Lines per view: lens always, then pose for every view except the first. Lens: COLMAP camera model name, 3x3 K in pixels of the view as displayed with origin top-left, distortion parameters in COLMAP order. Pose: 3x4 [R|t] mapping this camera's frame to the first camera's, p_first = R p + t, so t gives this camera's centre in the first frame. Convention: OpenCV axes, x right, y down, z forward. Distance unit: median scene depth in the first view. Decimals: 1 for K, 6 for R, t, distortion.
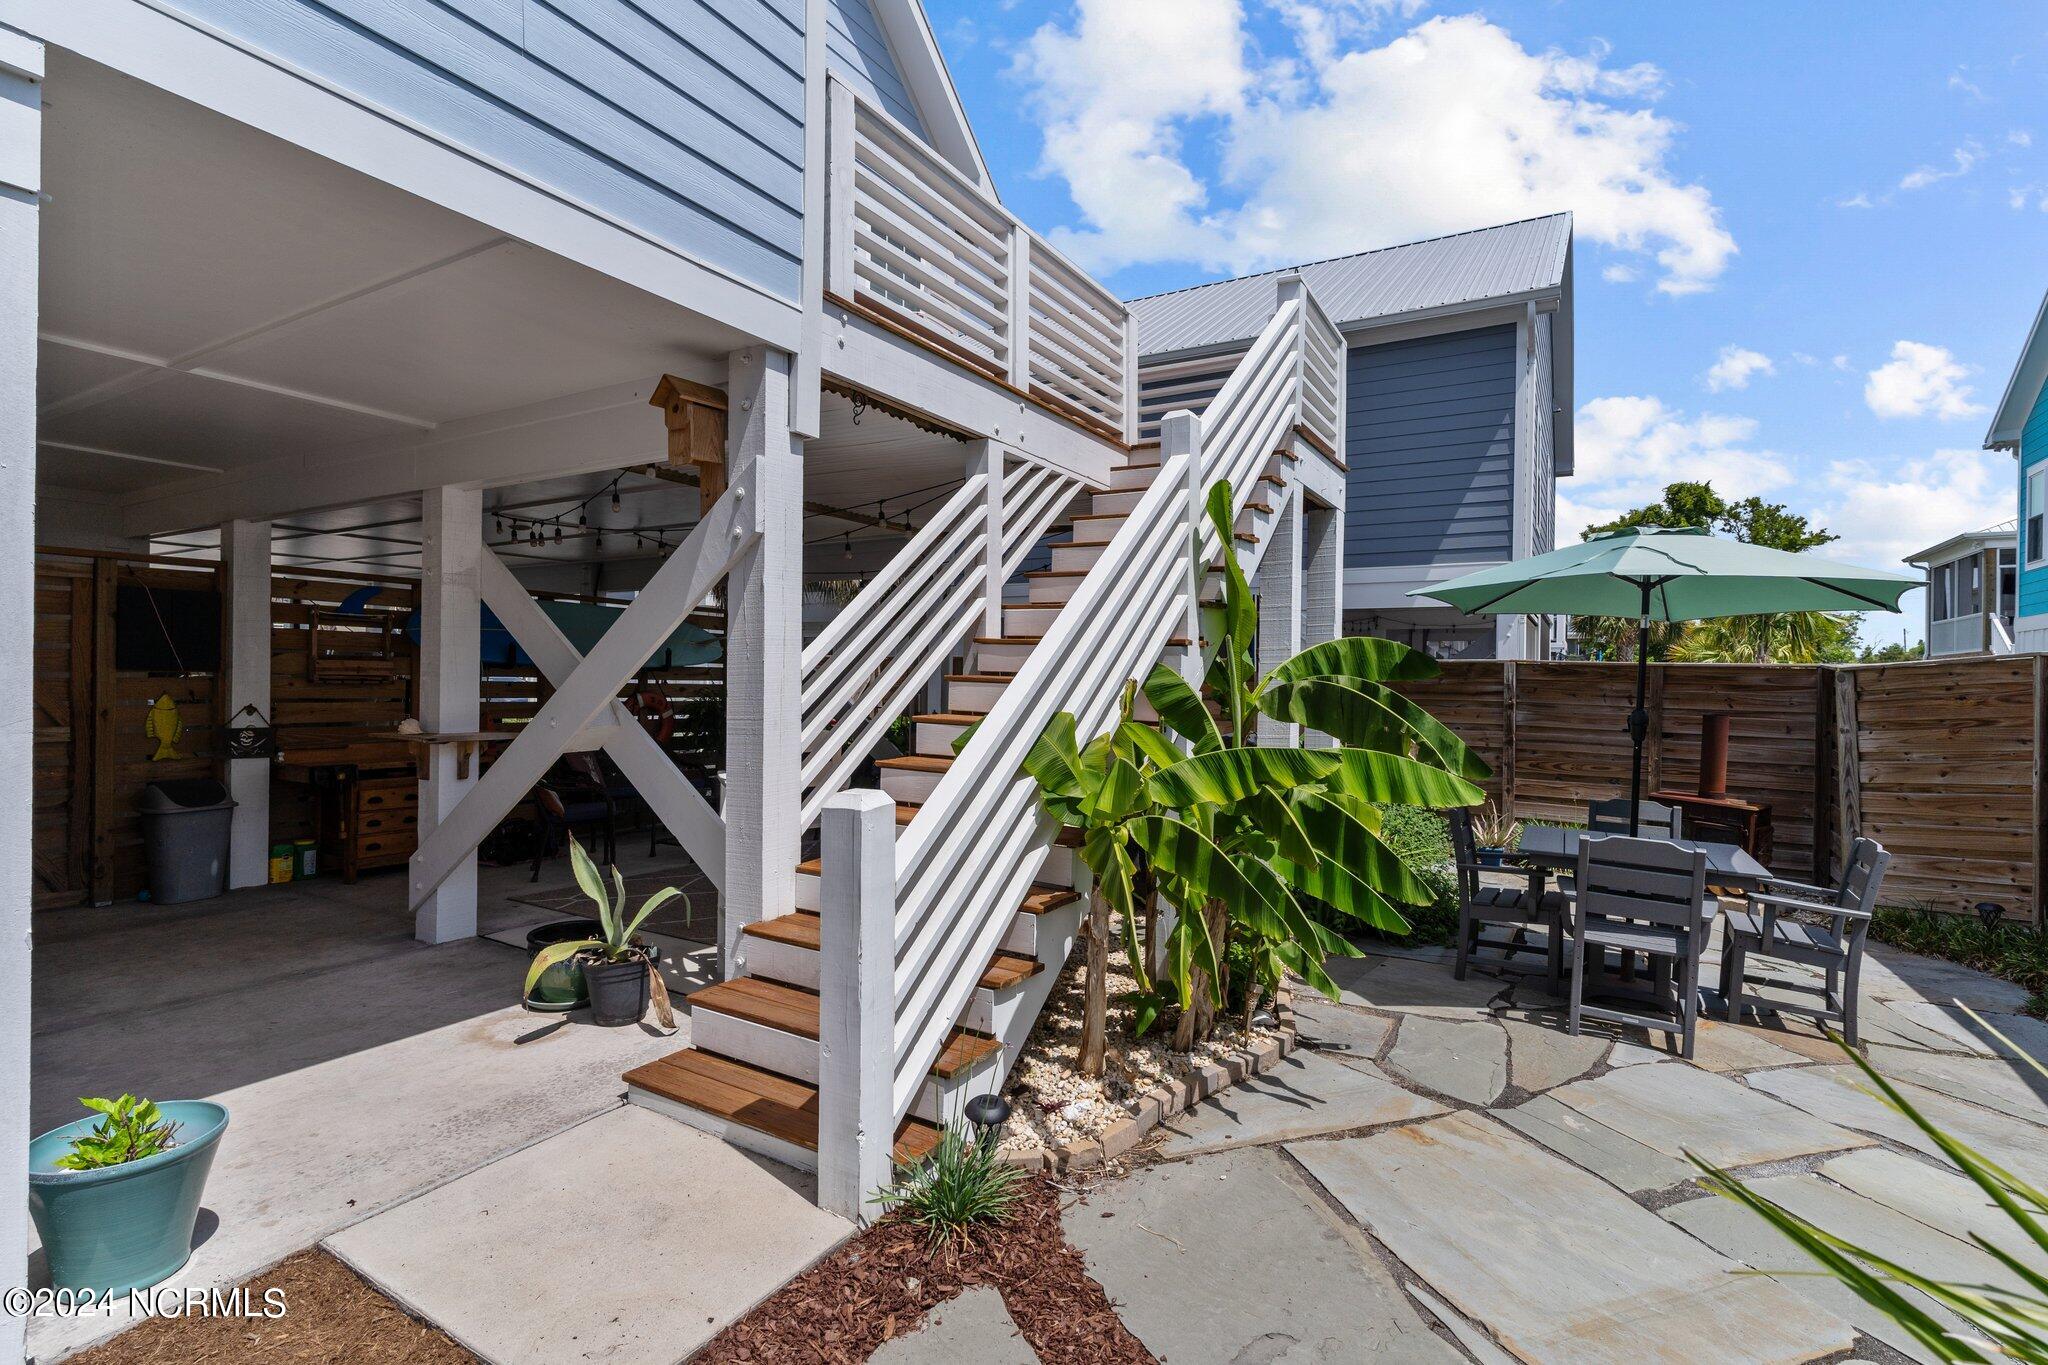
lens RADIAL K [[968.9, 0, 1013.7], [0, 968.9, 681.1], [0, 0, 1]] dist [0.000389, 0.000271]
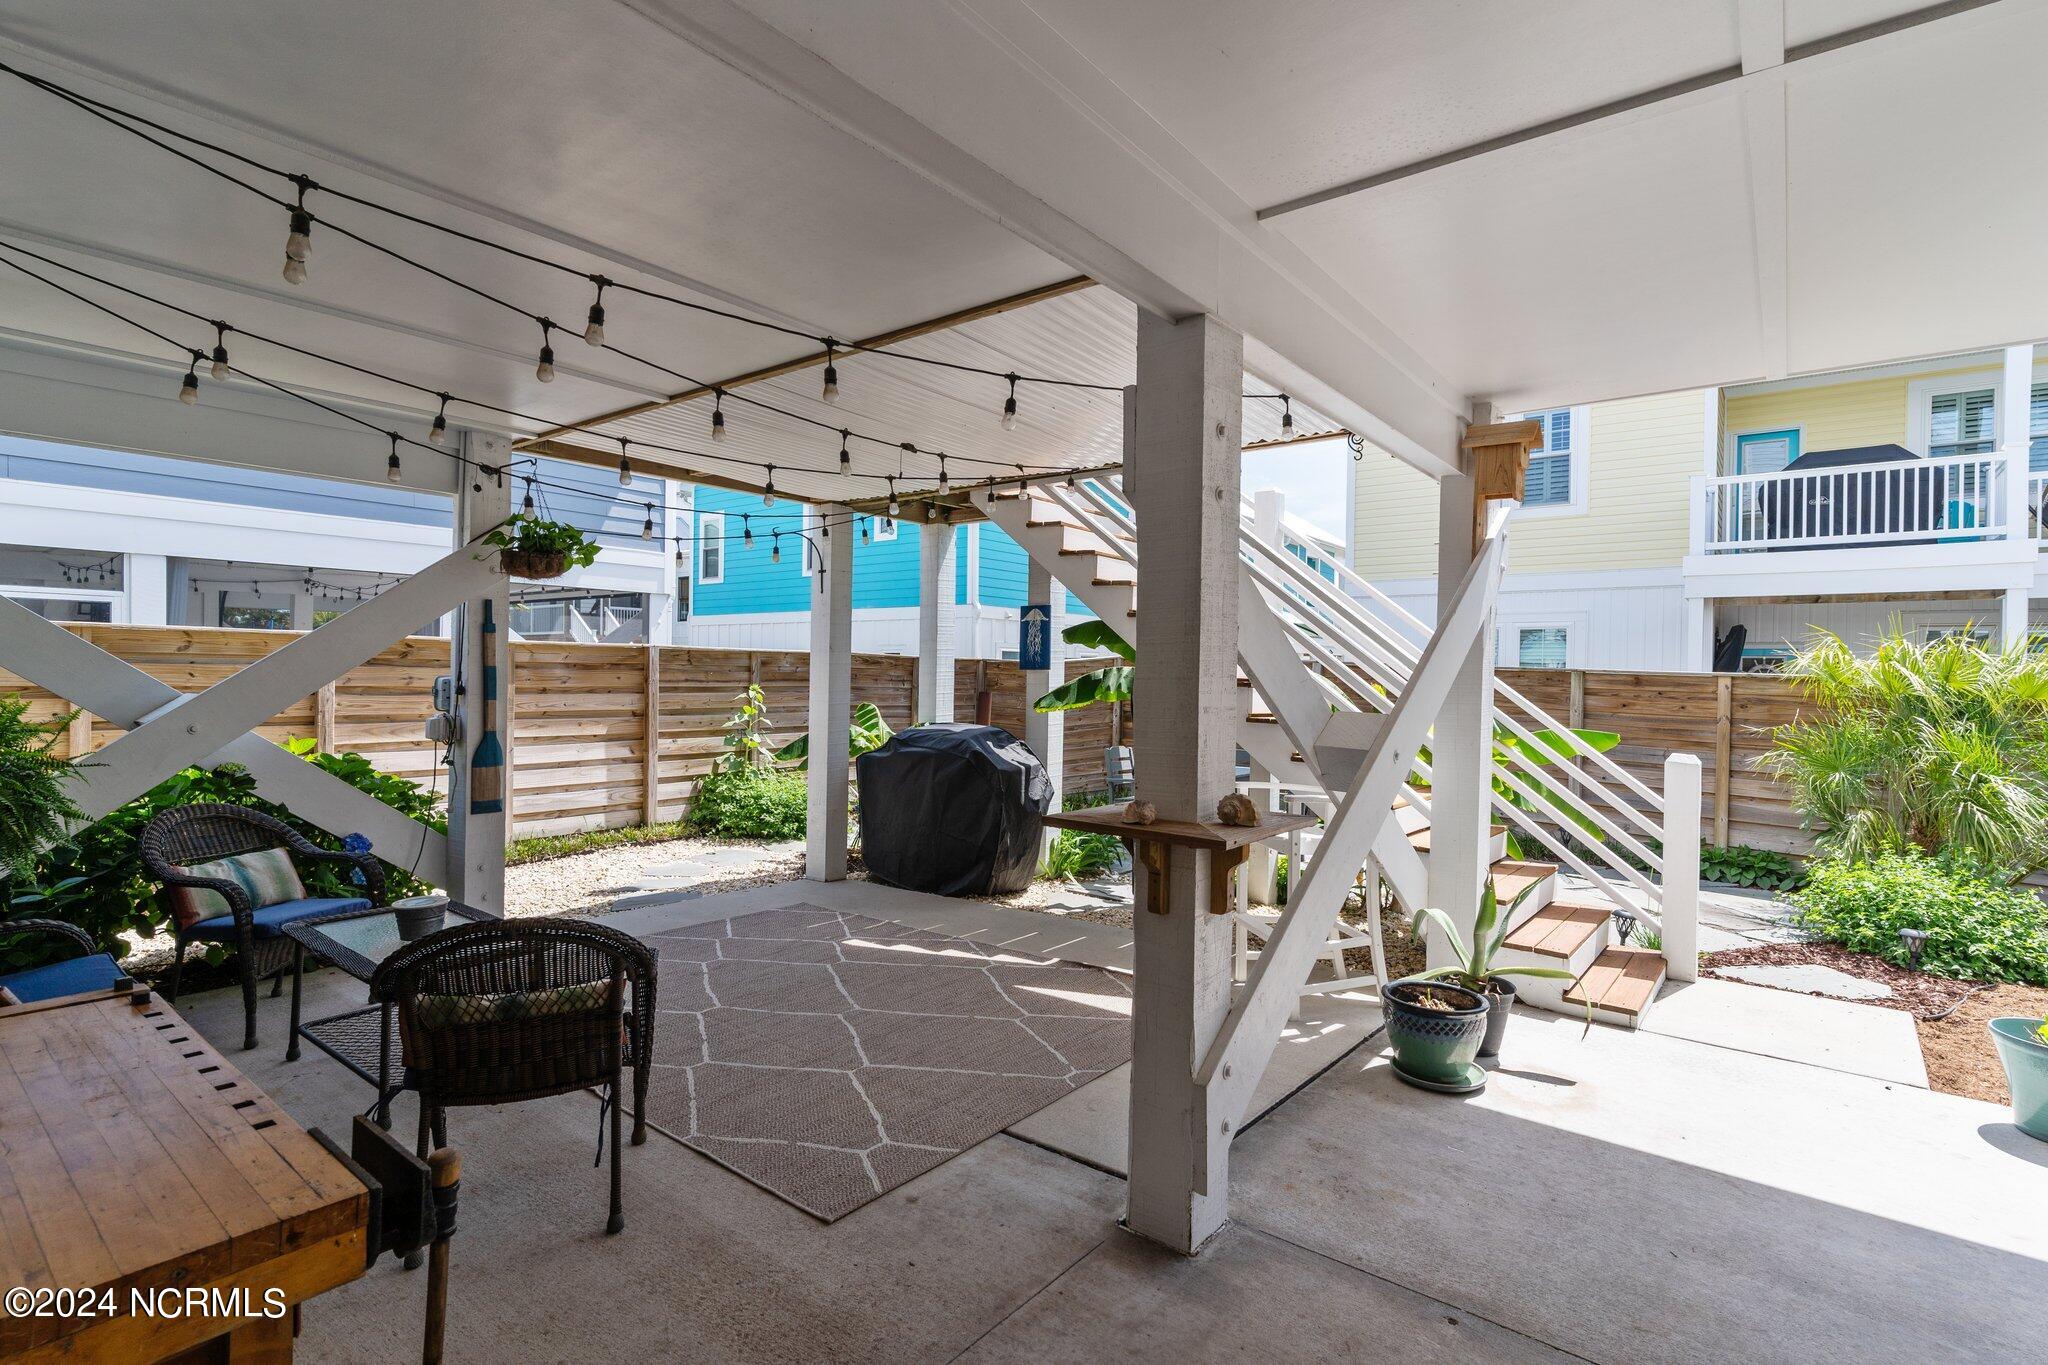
lens RADIAL K [[986.3, 0, 1020.9], [0, 986.3, 662.0], [0, 0, 1]] dist [0.020818, -0.000231]
pose [[0.125094, -0.003827, 0.992138, -1.327470], [-0.011515, 0.999920, 0.005309, -0.033028], [-0.992078, -0.012089, 0.125040, 1.216762]]
